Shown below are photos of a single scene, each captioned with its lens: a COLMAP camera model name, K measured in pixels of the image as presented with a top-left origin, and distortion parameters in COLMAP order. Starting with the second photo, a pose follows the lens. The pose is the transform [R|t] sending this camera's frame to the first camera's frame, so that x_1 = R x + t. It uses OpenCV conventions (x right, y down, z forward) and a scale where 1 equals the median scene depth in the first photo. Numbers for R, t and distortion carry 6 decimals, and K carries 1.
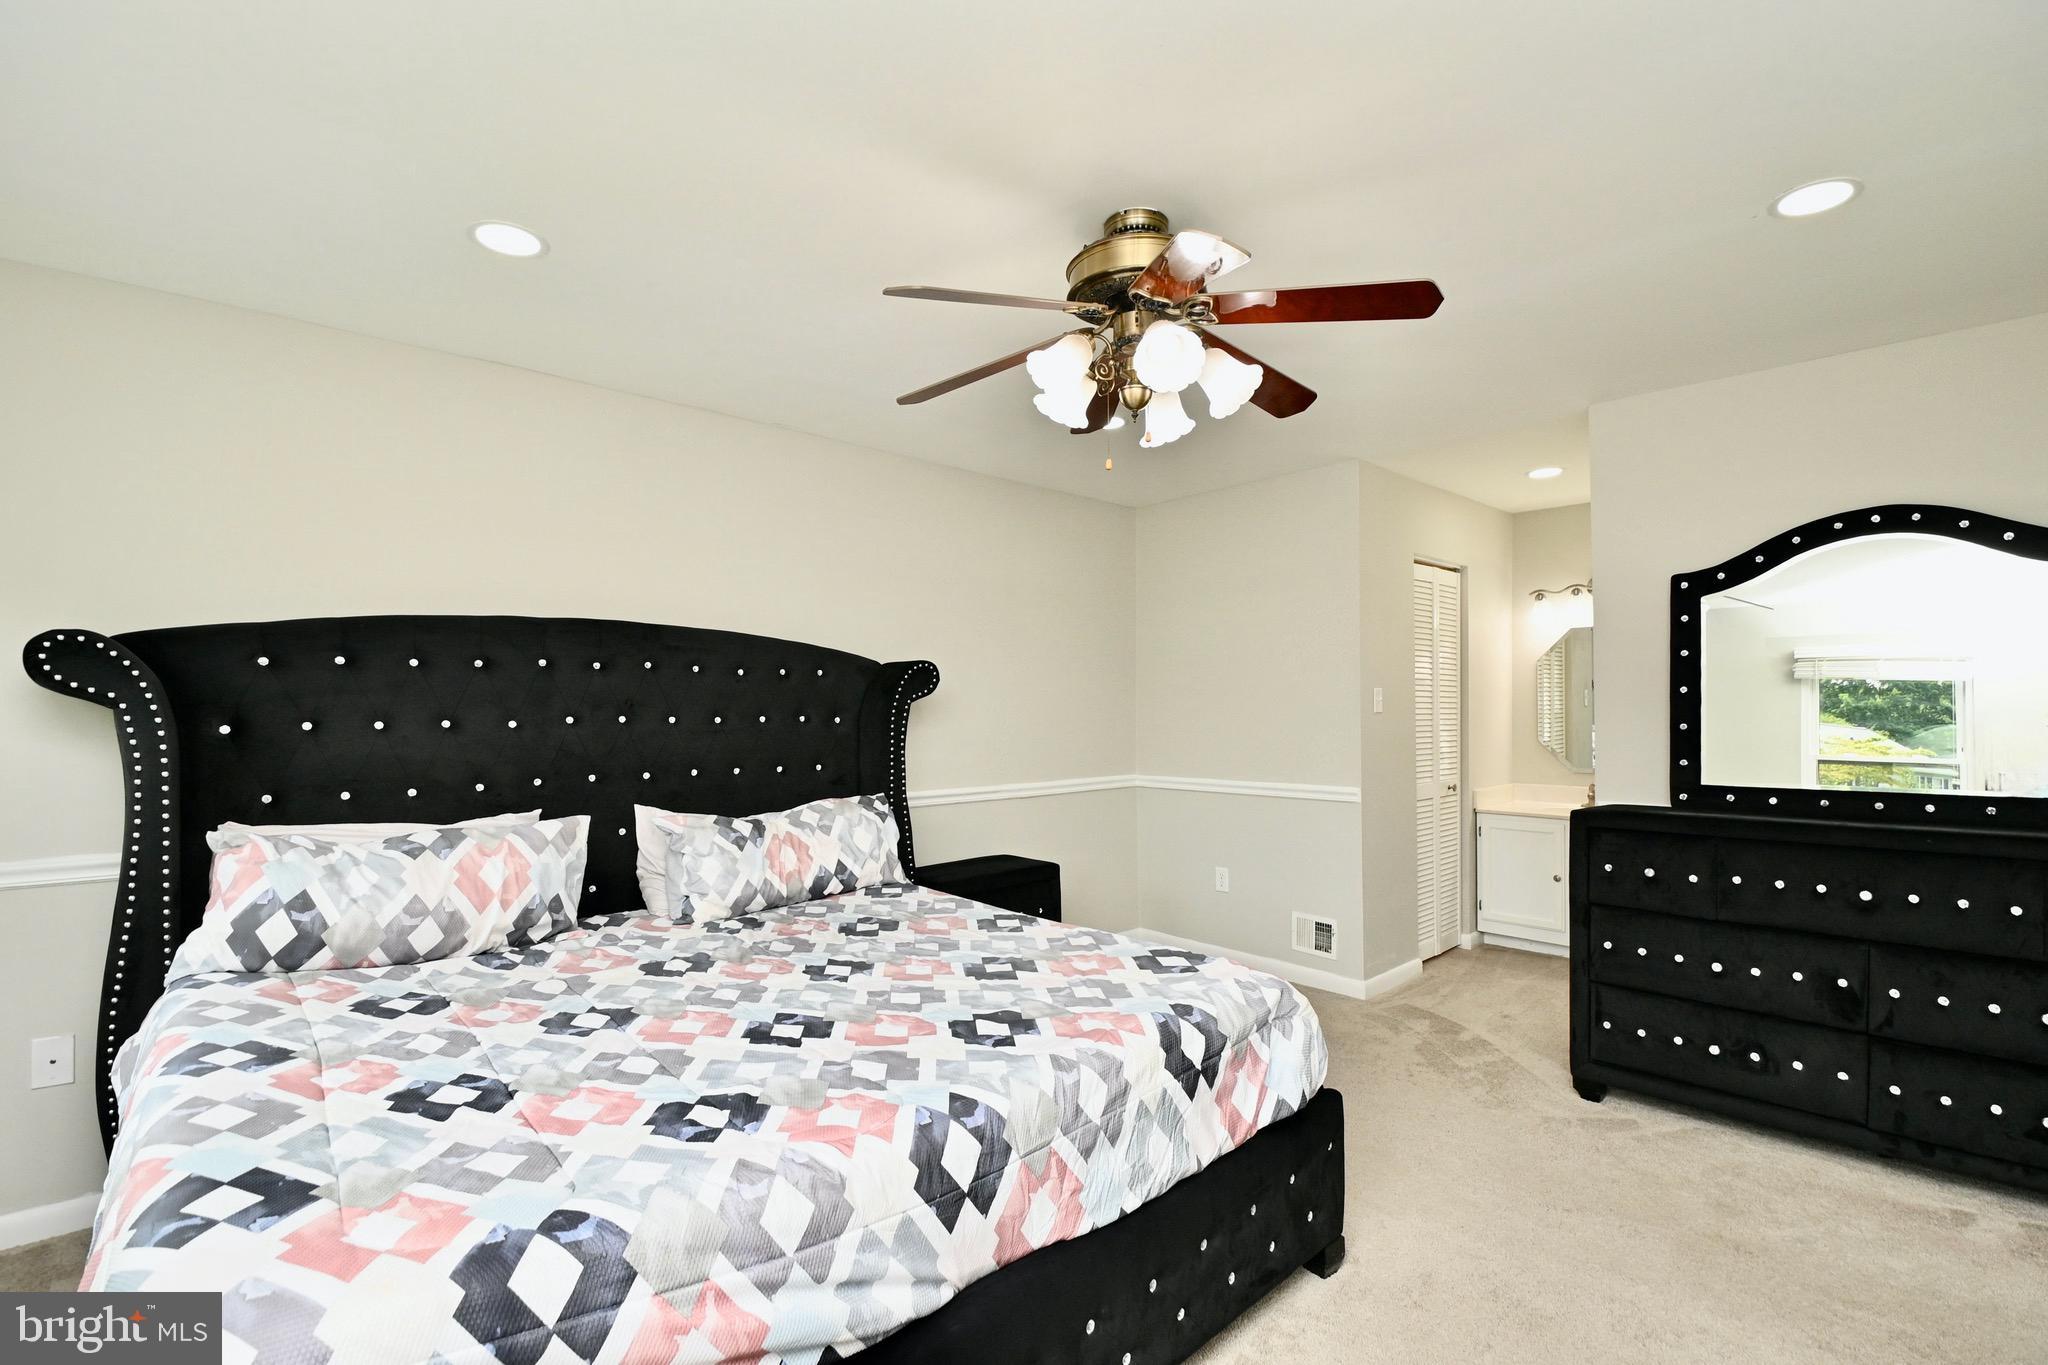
lens RADIAL K [[910.9, 0, 1023.9], [0, 910.9, 691.1], [0, 0, 1]] dist [-0.014153, -0.004770]
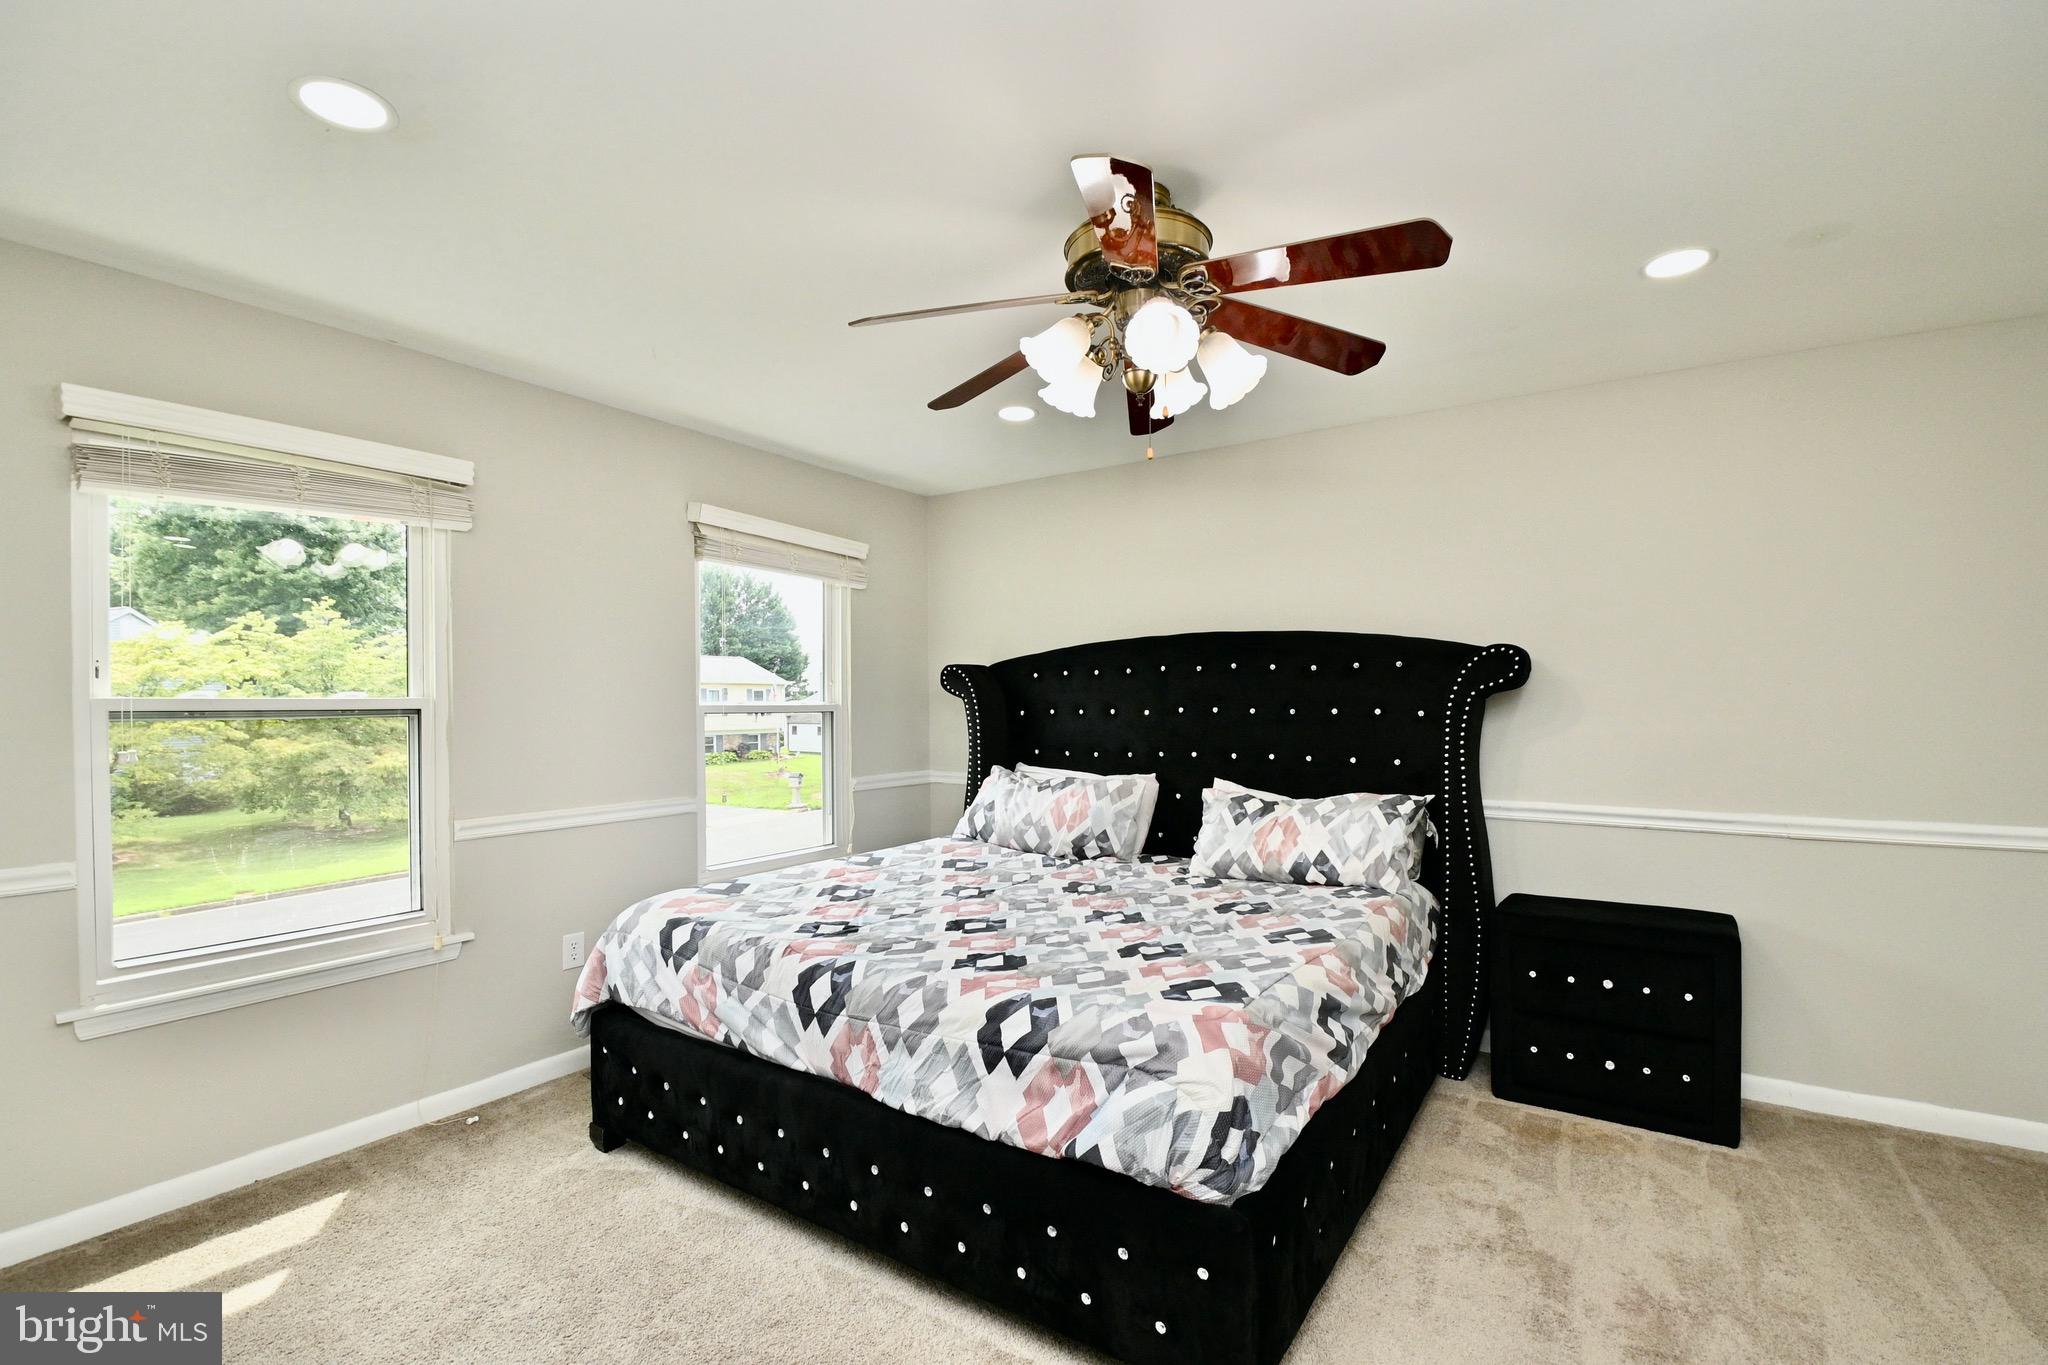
lens RADIAL K [[910.9, 0, 1060.7], [0, 910.9, 702.7], [0, 0, 1]] dist [-0.014153, -0.004770]
pose [[0.241246, 0.008009, -0.970431, 0.935474], [0.018983, 0.999736, 0.012970, 0.001450], [0.970278, -0.021550, 0.241031, 0.626294]]
